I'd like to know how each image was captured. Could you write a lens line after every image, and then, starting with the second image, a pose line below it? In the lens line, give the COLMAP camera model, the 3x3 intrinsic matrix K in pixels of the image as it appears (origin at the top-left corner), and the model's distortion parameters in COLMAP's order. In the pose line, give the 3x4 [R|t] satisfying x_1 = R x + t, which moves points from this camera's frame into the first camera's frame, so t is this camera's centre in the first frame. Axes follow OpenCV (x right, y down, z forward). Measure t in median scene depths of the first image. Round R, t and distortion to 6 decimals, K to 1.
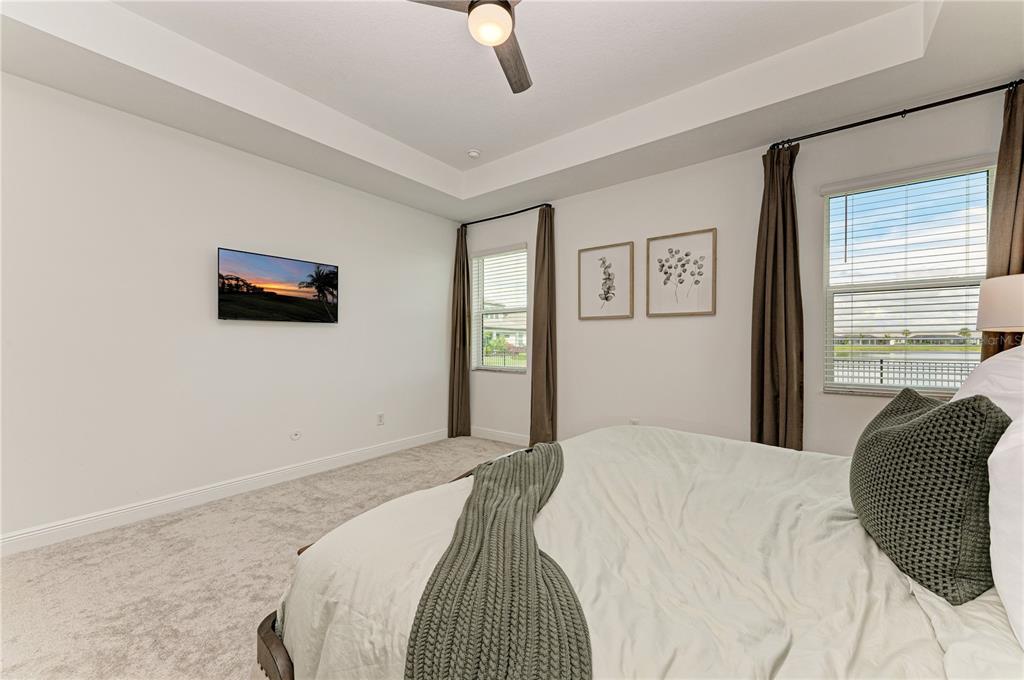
lens RADIAL K [[387.2, 0, 510.9], [0, 387.2, 337.5], [0, 0, 1]] dist [0.001986, 0.000065]
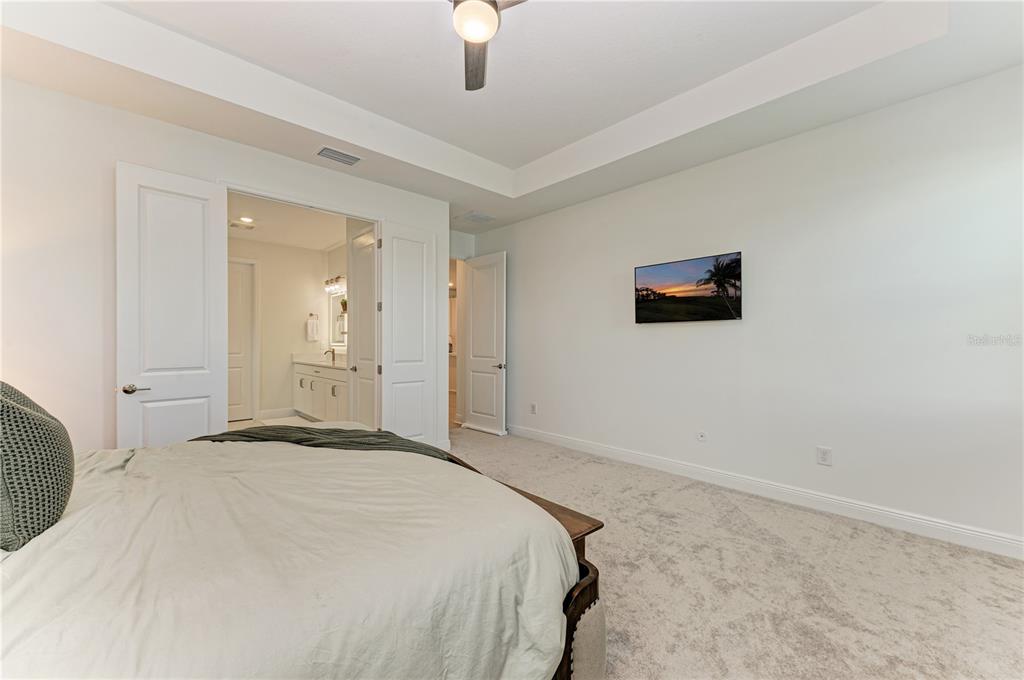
lens RADIAL K [[387.2, 0, 508.3], [0, 387.2, 343.3], [0, 0, 1]] dist [0.001986, 0.000065]
pose [[-0.152041, 0.002068, -0.988372, 0.490215], [0.005109, 0.999986, 0.001307, 0.011745], [0.988361, -0.004851, -0.152049, 0.667953]]
